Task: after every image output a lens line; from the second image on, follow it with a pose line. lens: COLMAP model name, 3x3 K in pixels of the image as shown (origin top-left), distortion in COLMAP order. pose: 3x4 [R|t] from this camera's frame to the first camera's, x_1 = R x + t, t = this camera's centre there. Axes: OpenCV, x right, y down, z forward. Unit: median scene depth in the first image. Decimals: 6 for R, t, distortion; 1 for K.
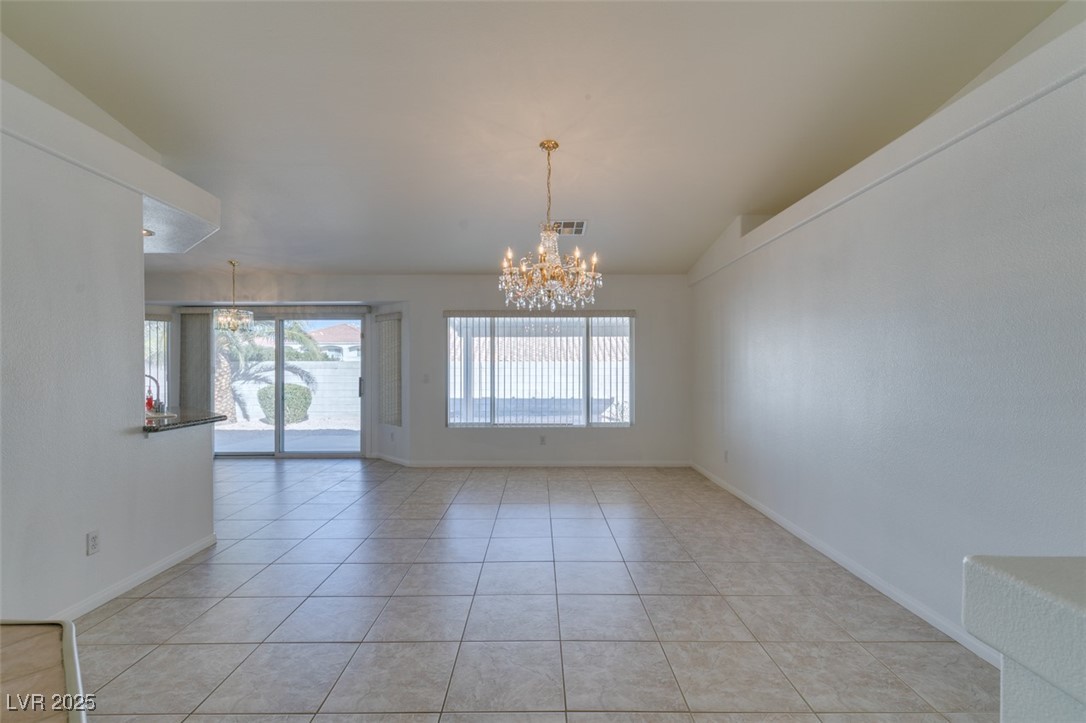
lens RADIAL K [[487.6, 0, 542.4], [0, 487.6, 366.0], [0, 0, 1]] dist [0.008533, -0.002317]
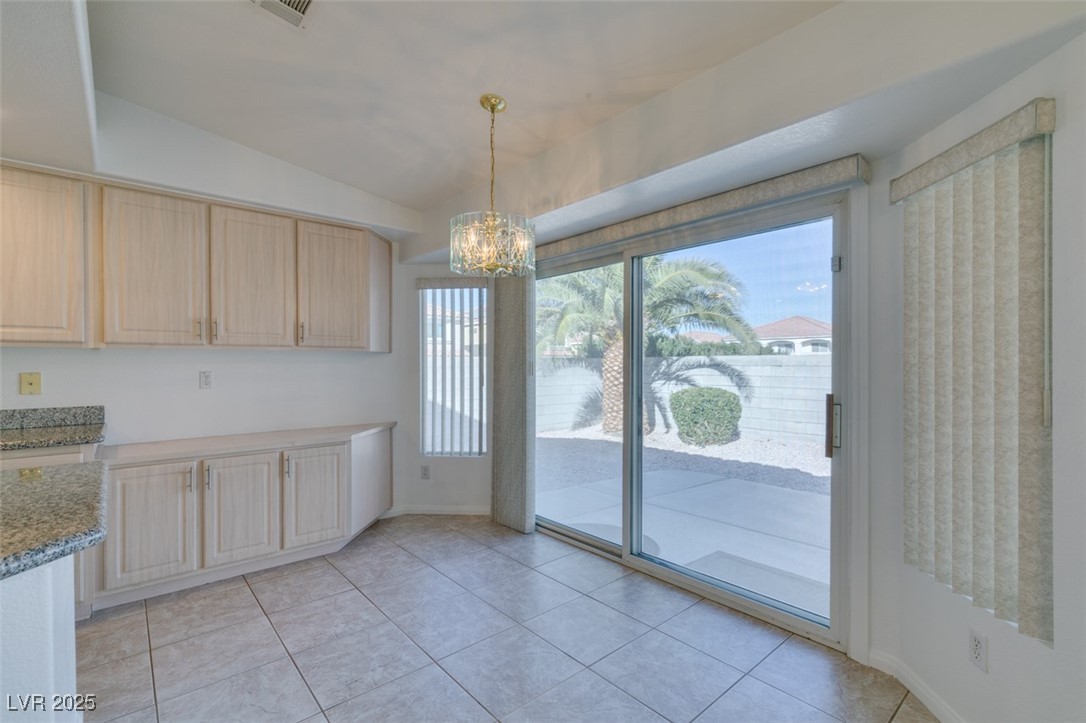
lens RADIAL K [[487.6, 0, 543.8], [0, 487.6, 366.5], [0, 0, 1]] dist [0.008533, -0.002317]
pose [[0.649647, 0.004696, -0.760221, -0.251271], [0.000347, 0.999979, 0.006473, 0.002539], [0.760236, -0.004468, 0.649632, 0.649152]]
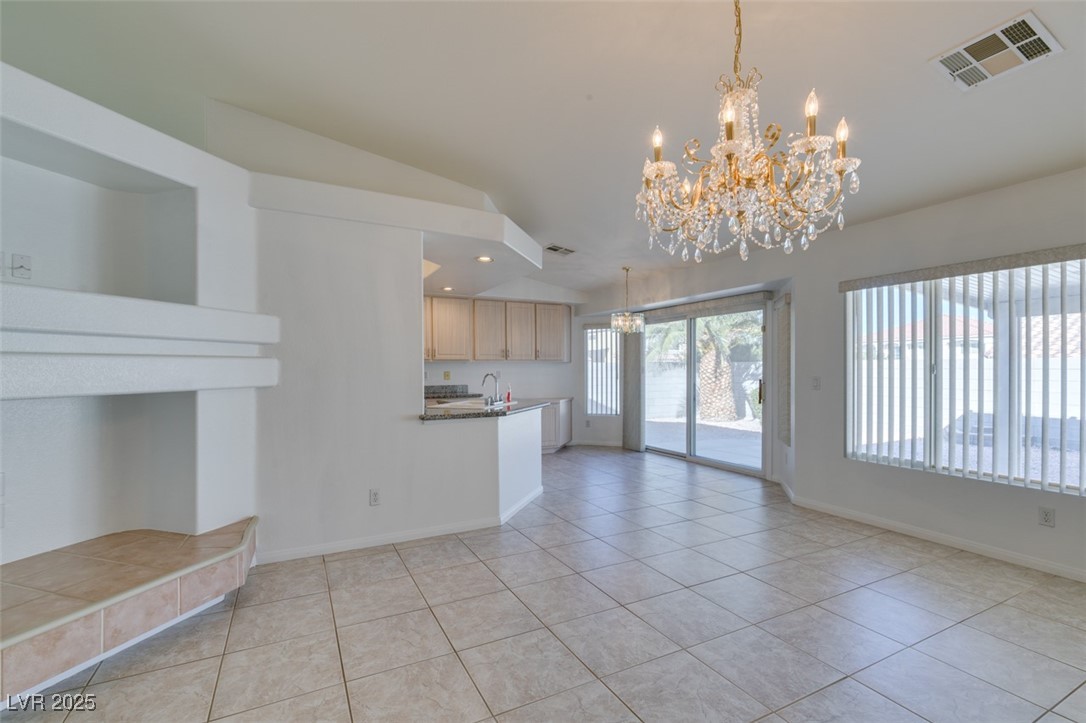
lens RADIAL K [[487.6, 0, 545.5], [0, 487.6, 370.4], [0, 0, 1]] dist [0.008533, -0.002317]
pose [[0.458698, 0.004053, -0.888583, 0.187651], [0.003863, 0.999971, 0.006555, 0.001225], [0.888584, -0.006439, 0.458669, 0.303397]]
